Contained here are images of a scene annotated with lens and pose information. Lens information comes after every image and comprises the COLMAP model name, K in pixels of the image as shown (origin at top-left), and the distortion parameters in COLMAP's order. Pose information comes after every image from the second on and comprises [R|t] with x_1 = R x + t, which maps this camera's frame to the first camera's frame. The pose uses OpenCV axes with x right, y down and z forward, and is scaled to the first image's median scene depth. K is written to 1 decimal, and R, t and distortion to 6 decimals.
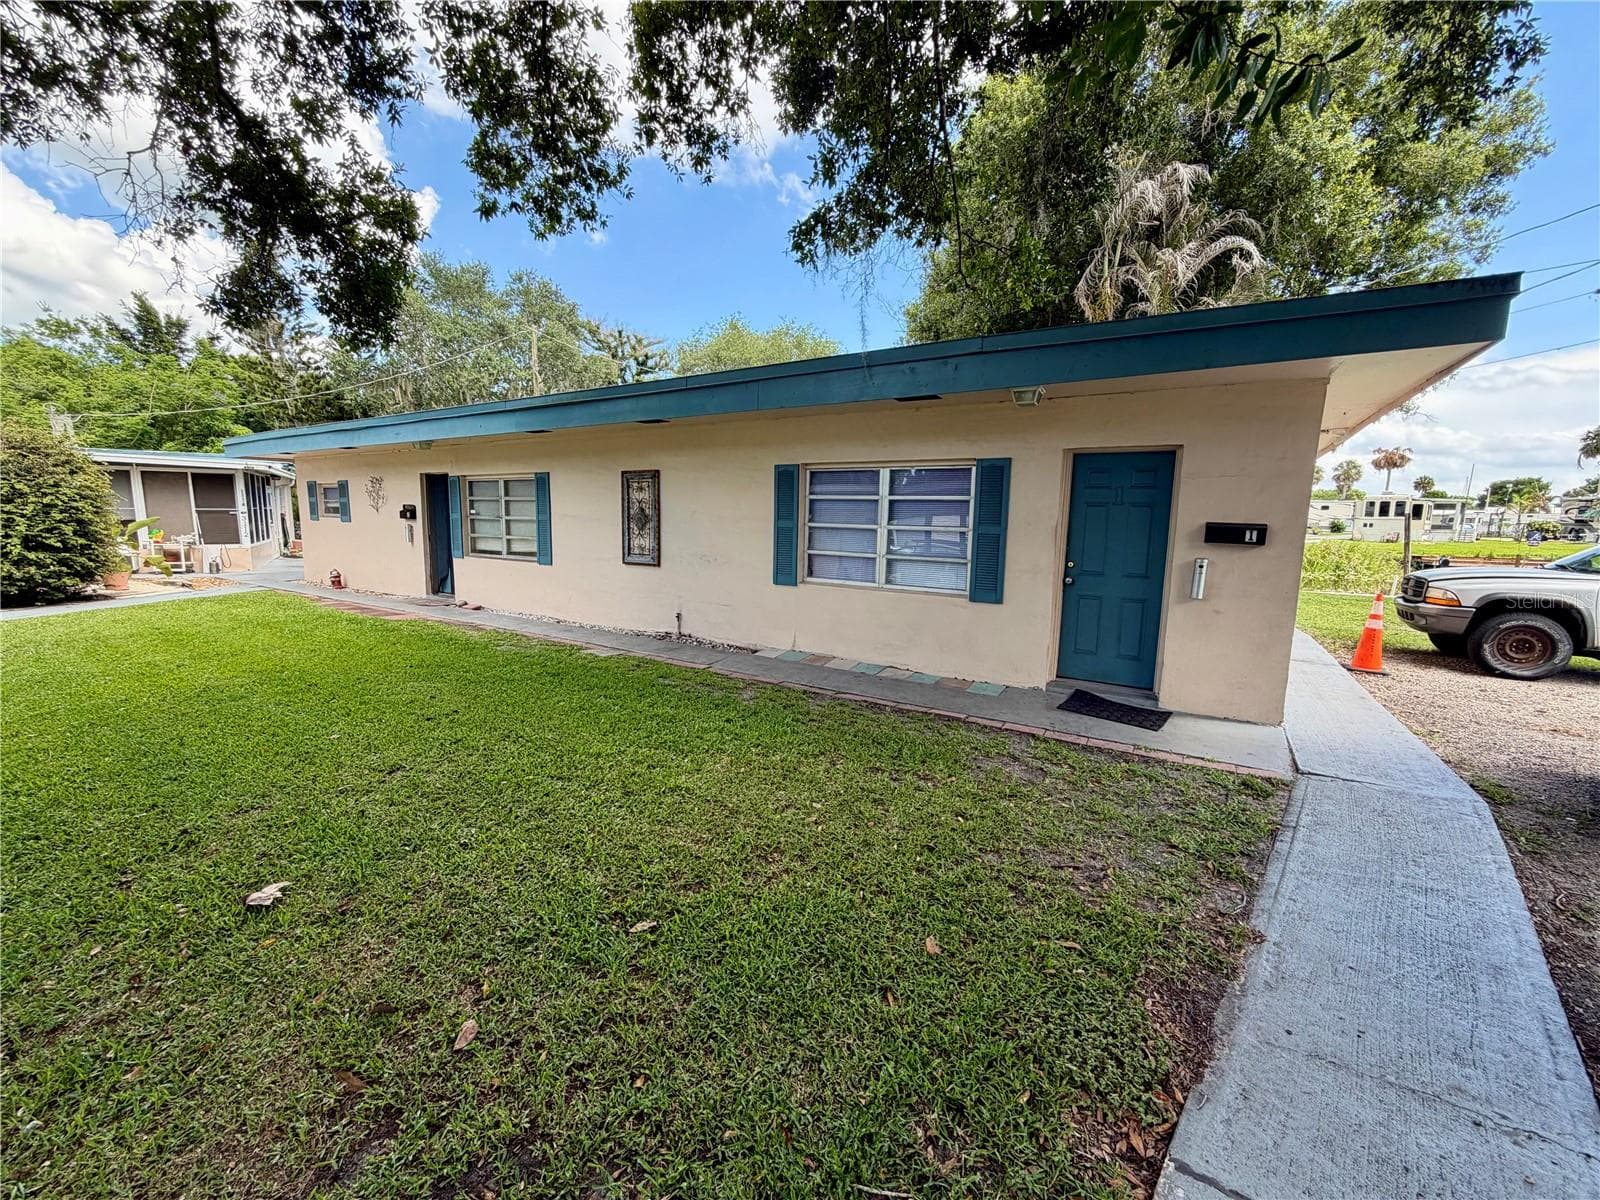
lens RADIAL K [[637.4, 0, 793.1], [0, 637.4, 602.9], [0, 0, 1]] dist [-0.000710, 0.000434]
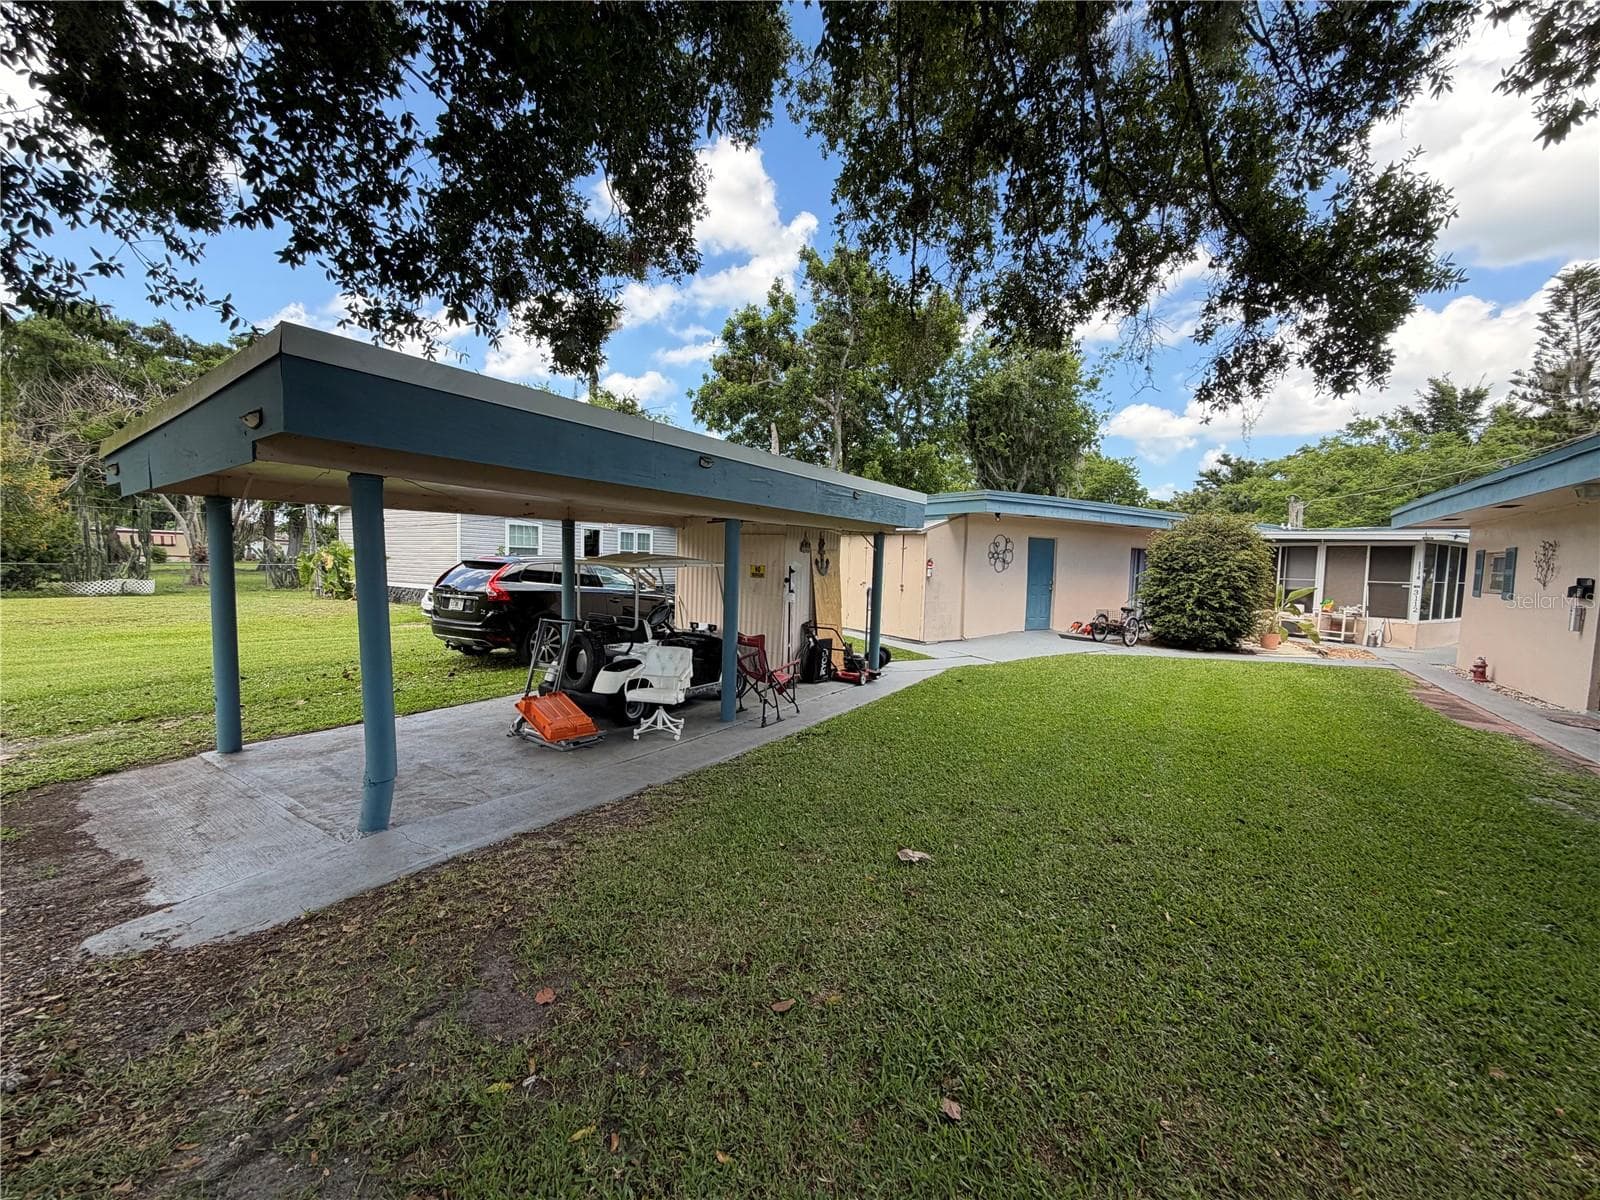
lens RADIAL K [[637.4, 0, 793.1], [0, 637.4, 602.9], [0, 0, 1]] dist [-0.000710, 0.000434]
pose [[-0.008009, 0.050243, -0.998705, 0.078437], [-0.168556, 0.984378, 0.050874, -0.013134], [0.985660, 0.168745, 0.000585, 0.116982]]
